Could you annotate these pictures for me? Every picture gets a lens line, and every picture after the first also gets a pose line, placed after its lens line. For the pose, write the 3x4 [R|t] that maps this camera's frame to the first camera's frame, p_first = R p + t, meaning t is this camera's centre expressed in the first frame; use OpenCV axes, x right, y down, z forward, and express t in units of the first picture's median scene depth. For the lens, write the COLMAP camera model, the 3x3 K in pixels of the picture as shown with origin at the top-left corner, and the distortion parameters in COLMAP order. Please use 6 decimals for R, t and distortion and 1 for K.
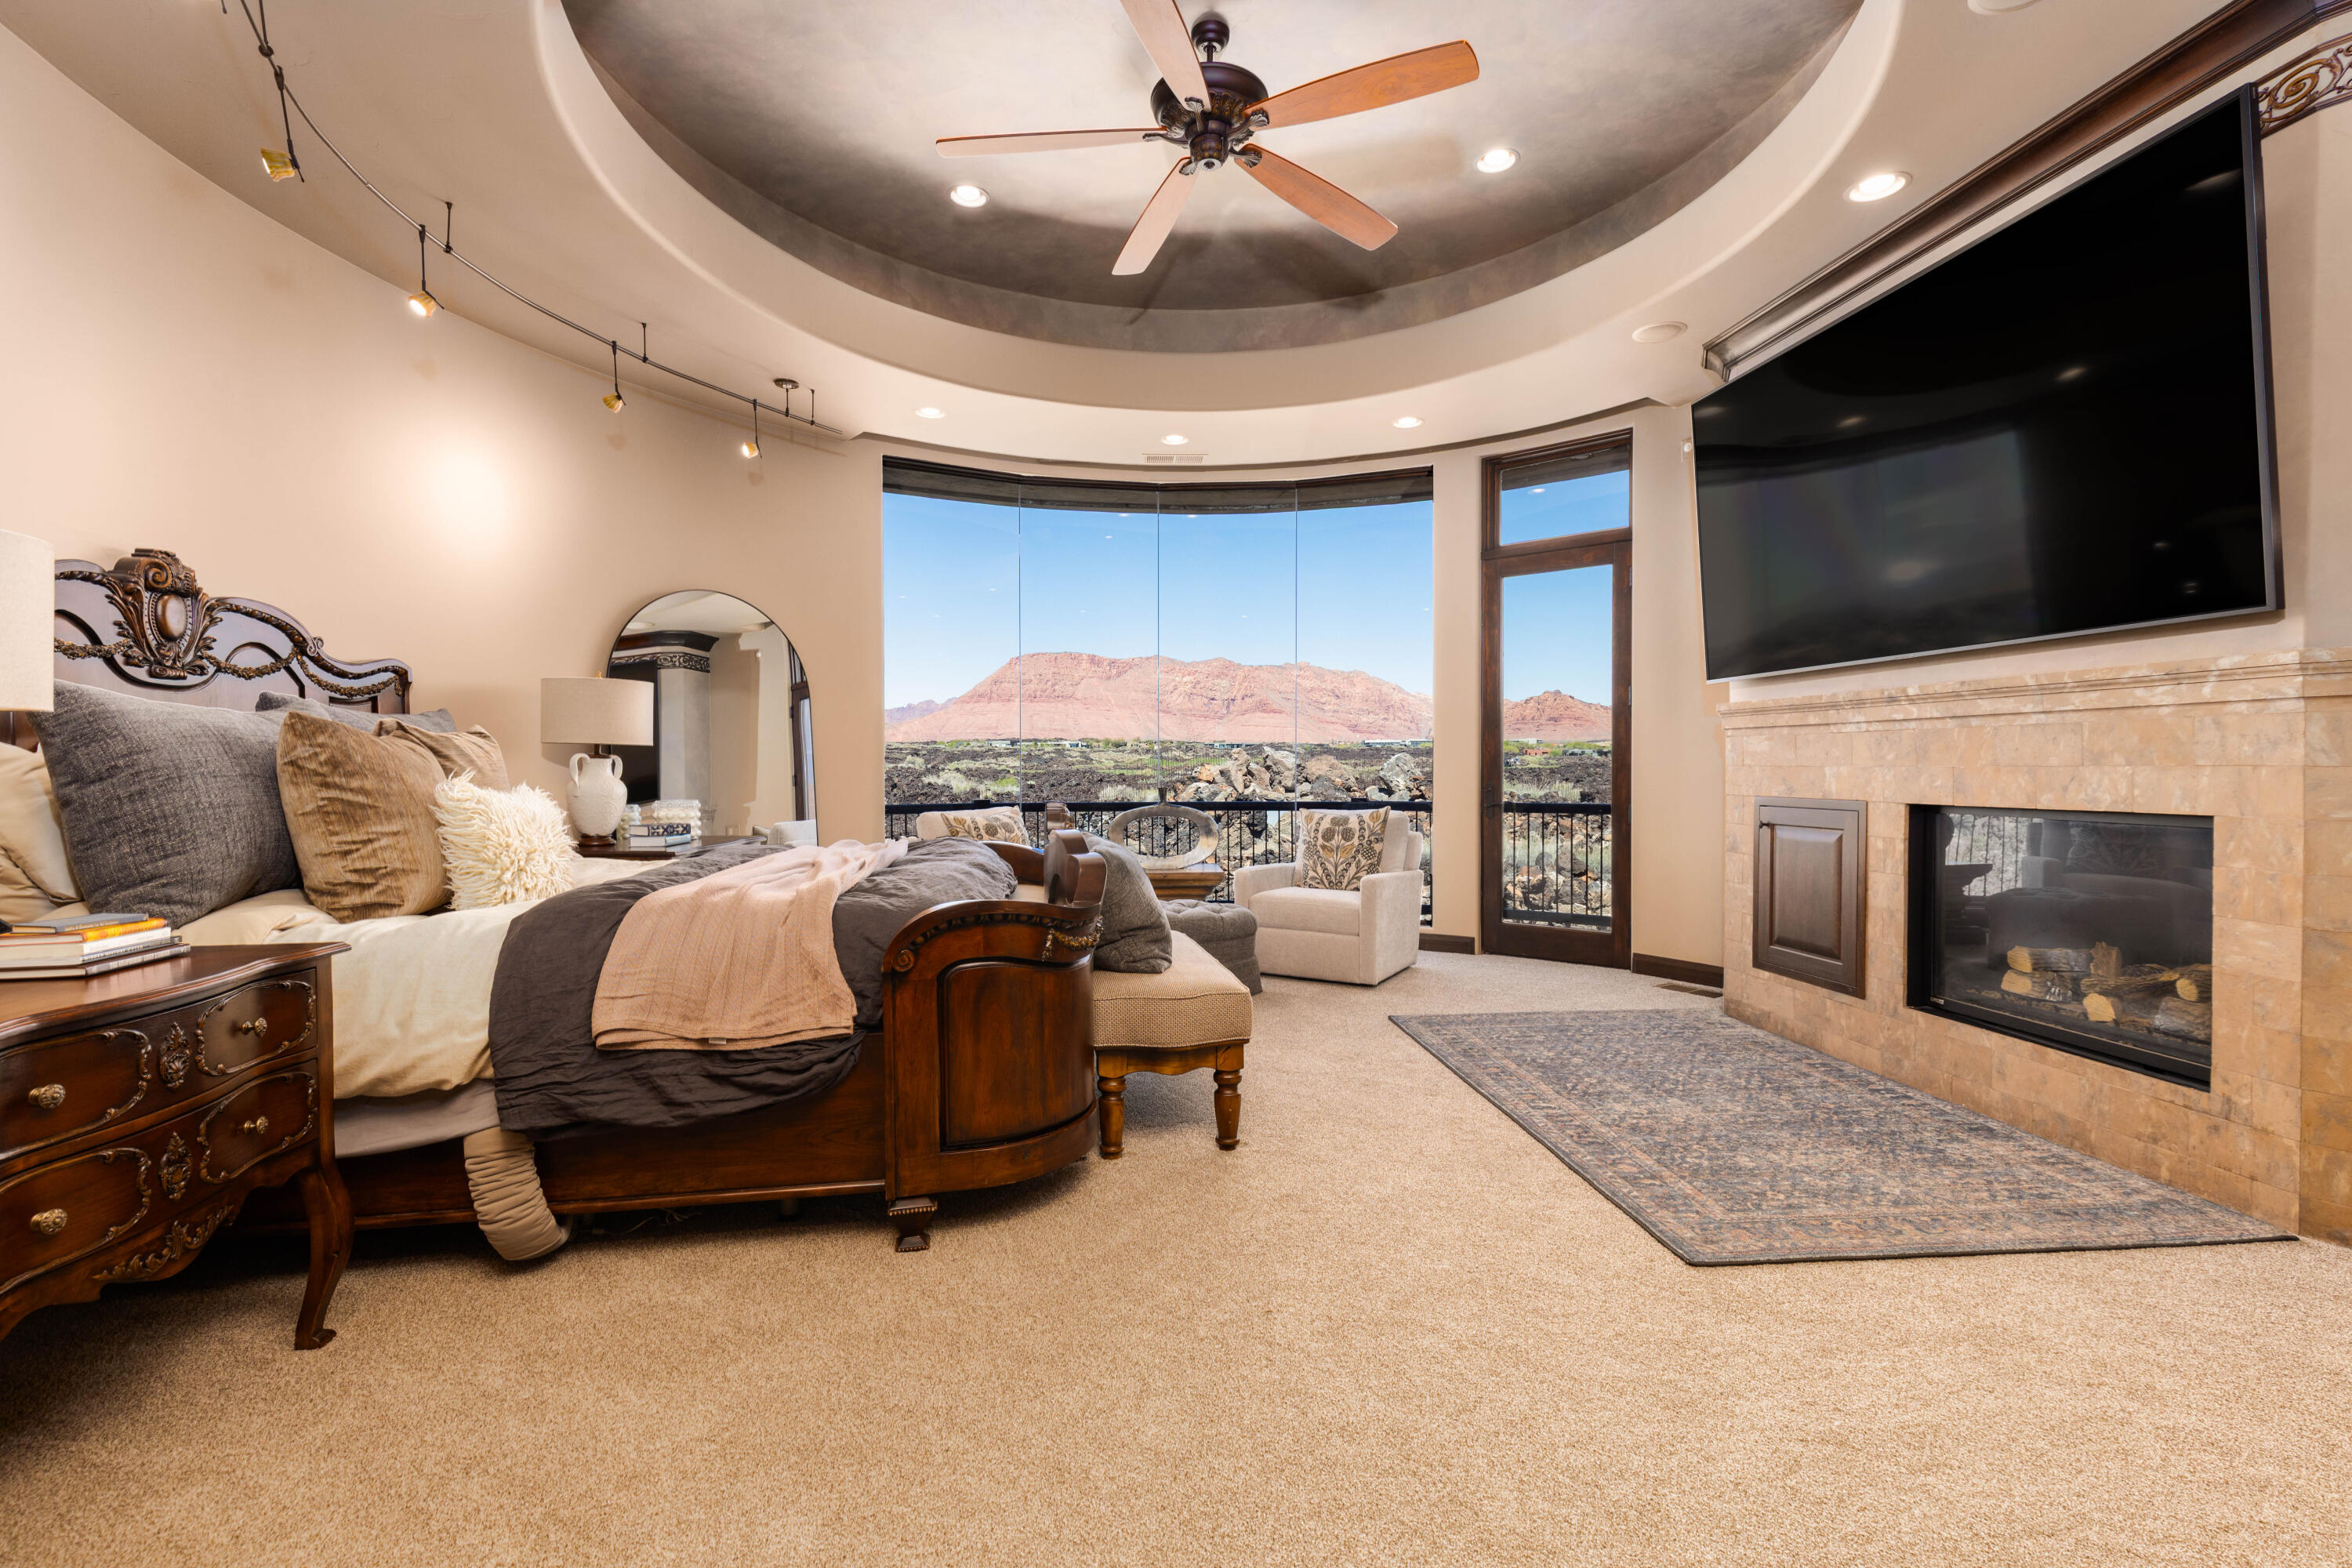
lens RADIAL K [[1052.0, 0, 1180.1], [0, 1052.0, 782.0], [0, 0, 1]] dist [0.003928, 0.000344]
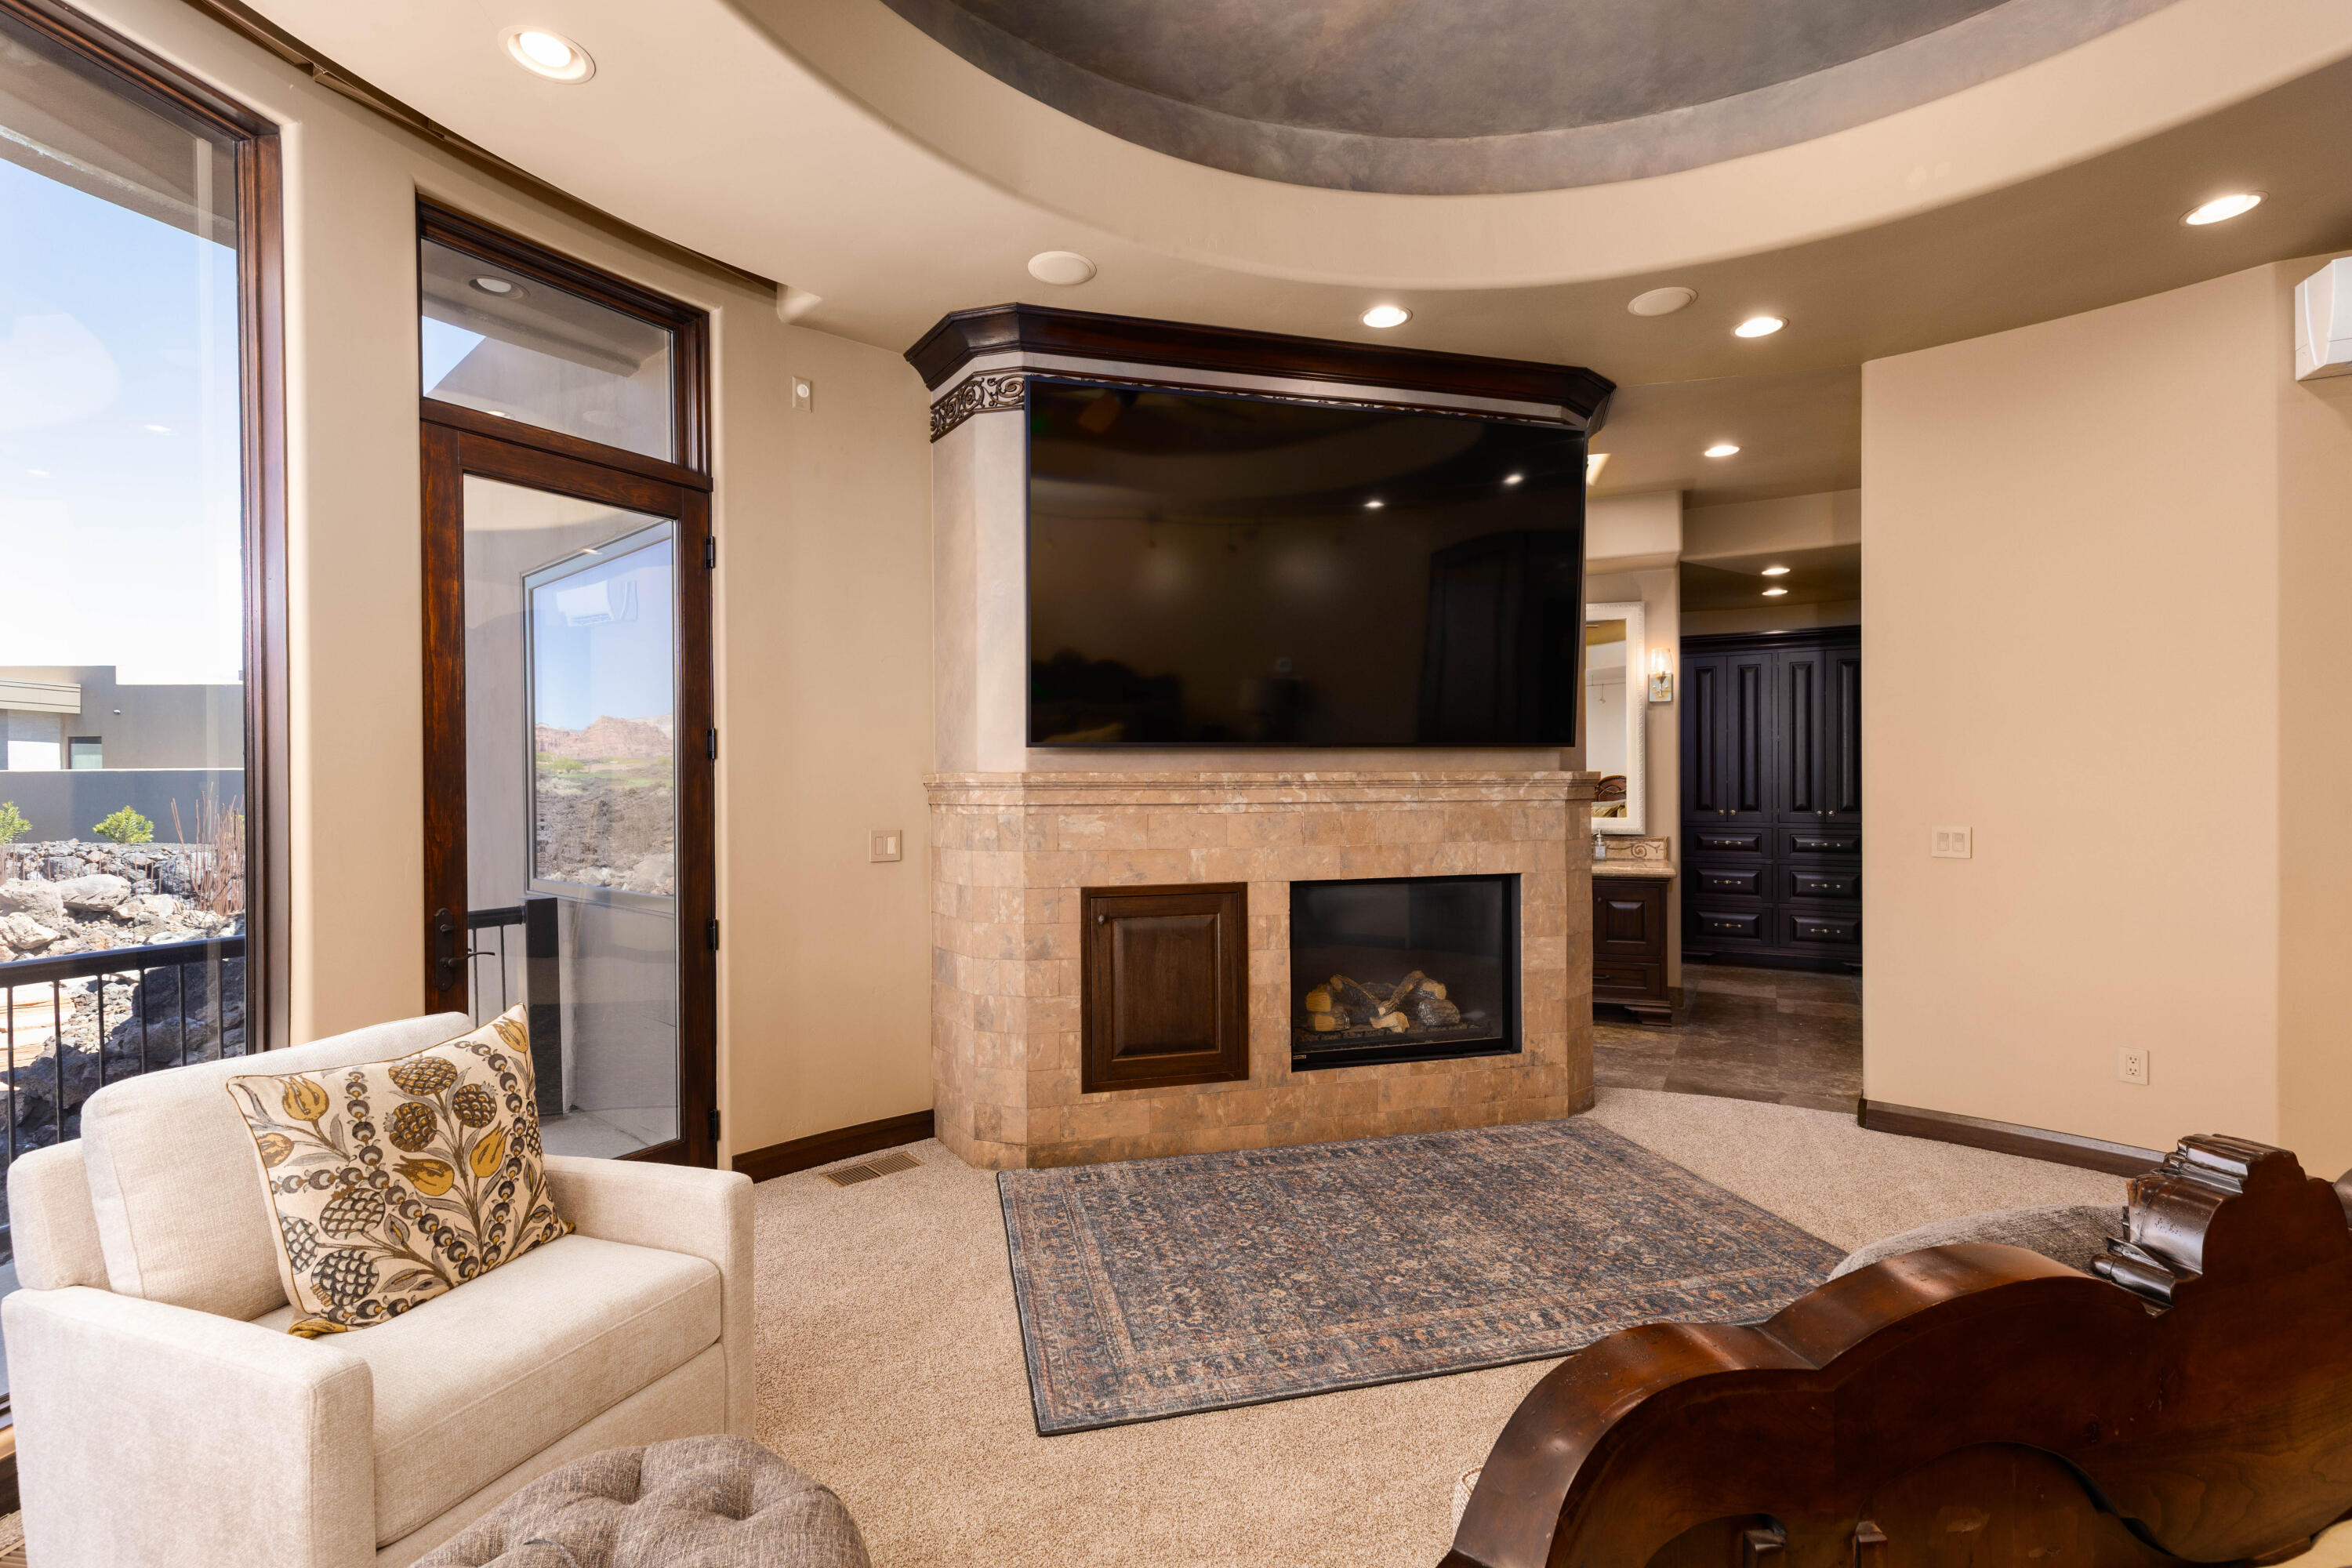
lens RADIAL K [[1052.0, 0, 1178.1], [0, 1052.0, 777.0], [0, 0, 1]] dist [0.003928, 0.000344]
pose [[-0.147468, 0.004753, 0.989055, -0.356960], [0.020248, 0.999793, -0.001786, -0.087145], [-0.988859, 0.019763, -0.147534, 1.292316]]
